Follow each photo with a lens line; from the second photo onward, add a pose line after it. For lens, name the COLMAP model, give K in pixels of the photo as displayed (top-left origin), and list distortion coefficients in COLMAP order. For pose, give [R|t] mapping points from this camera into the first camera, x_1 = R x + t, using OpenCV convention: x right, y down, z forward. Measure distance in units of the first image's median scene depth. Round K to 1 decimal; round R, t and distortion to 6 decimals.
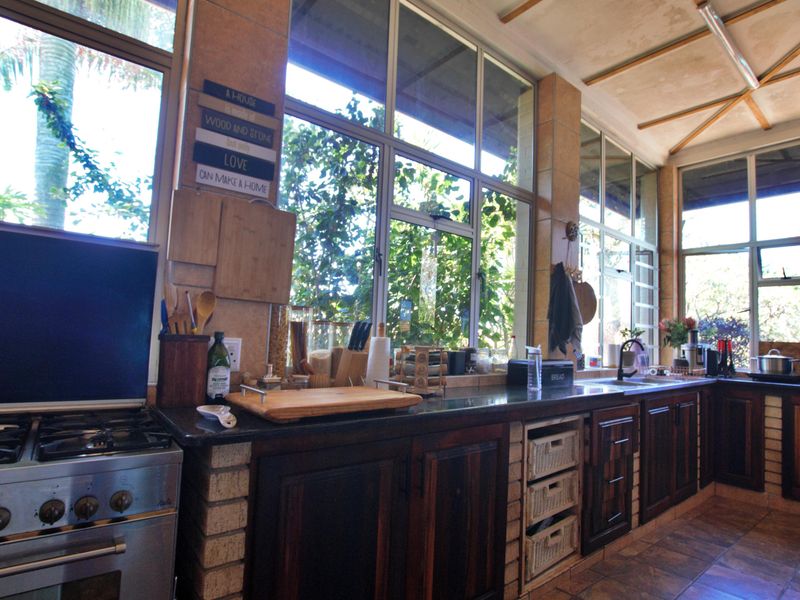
lens RADIAL K [[430.0, 0, 400.0], [0, 430.0, 300.0], [0, 0, 1]] dist [-0.000065, 0.000293]
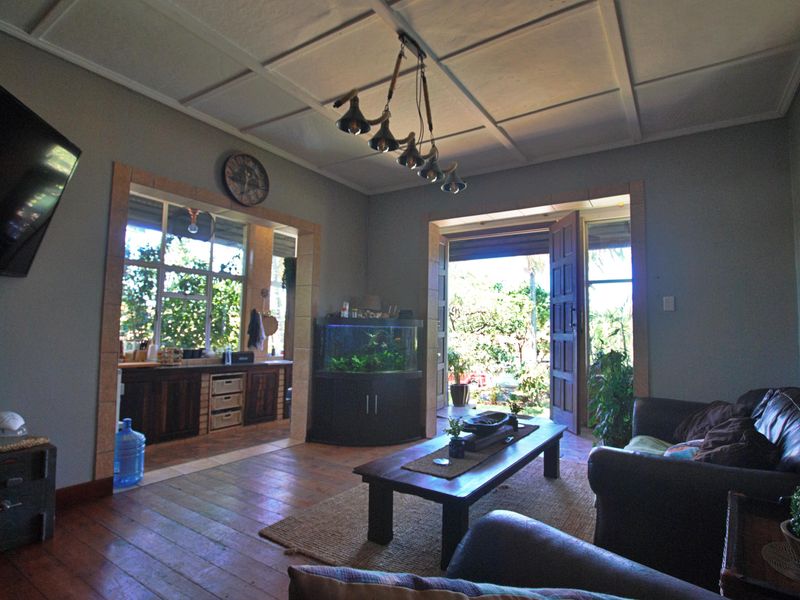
lens RADIAL K [[430.0, 0, 400.0], [0, 430.0, 300.0], [0, 0, 1]] dist [-0.000065, 0.000293]
pose [[0.957983, 0.008325, 0.286705, 0.640684], [-0.011516, 0.999889, 0.009443, -0.231491], [-0.286594, -0.012348, 0.957972, -1.975956]]
